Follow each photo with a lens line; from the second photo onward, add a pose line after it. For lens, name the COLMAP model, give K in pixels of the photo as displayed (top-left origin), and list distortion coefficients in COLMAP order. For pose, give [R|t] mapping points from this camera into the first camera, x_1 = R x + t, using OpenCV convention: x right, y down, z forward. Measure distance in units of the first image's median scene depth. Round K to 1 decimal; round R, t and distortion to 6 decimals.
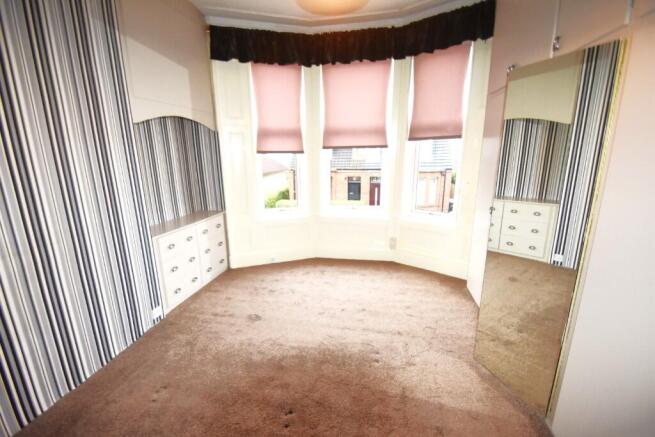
lens RADIAL K [[291.3, 0, 316.3], [0, 291.3, 227.0], [0, 0, 1]] dist [0.010736, -0.019446]
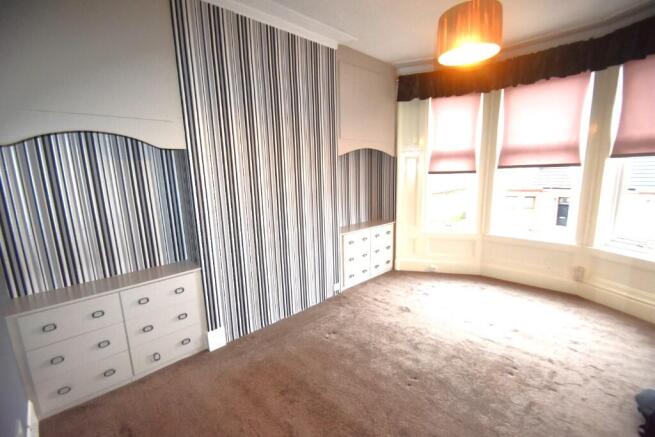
lens RADIAL K [[291.3, 0, 316.3], [0, 291.3, 227.0], [0, 0, 1]] dist [0.010736, -0.019446]
pose [[0.811928, 0.093034, -0.576297, 0.128999], [-0.124121, 0.992158, -0.014701, 0.029962], [0.570410, 0.083466, 0.817108, -0.188328]]
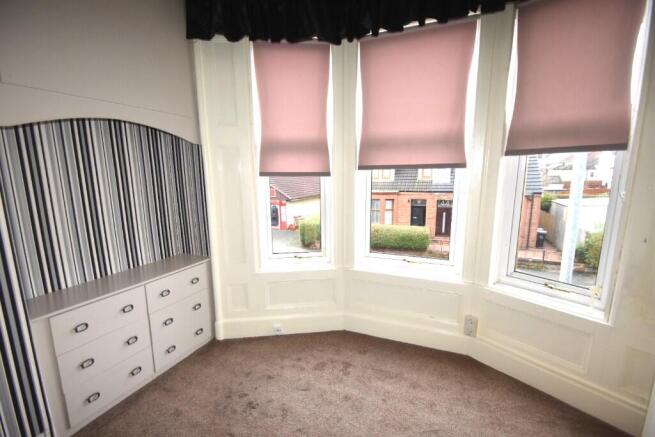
lens RADIAL K [[276.1, 0, 326.7], [0, 276.1, 224.3], [0, 0, 1]] dist [-0.001273, -0.000110]
pose [[0.979259, 0.039824, -0.198660, 0.092184], [-0.052445, 0.996898, -0.058677, -0.119072], [0.195708, 0.067879, 0.978310, 0.441418]]
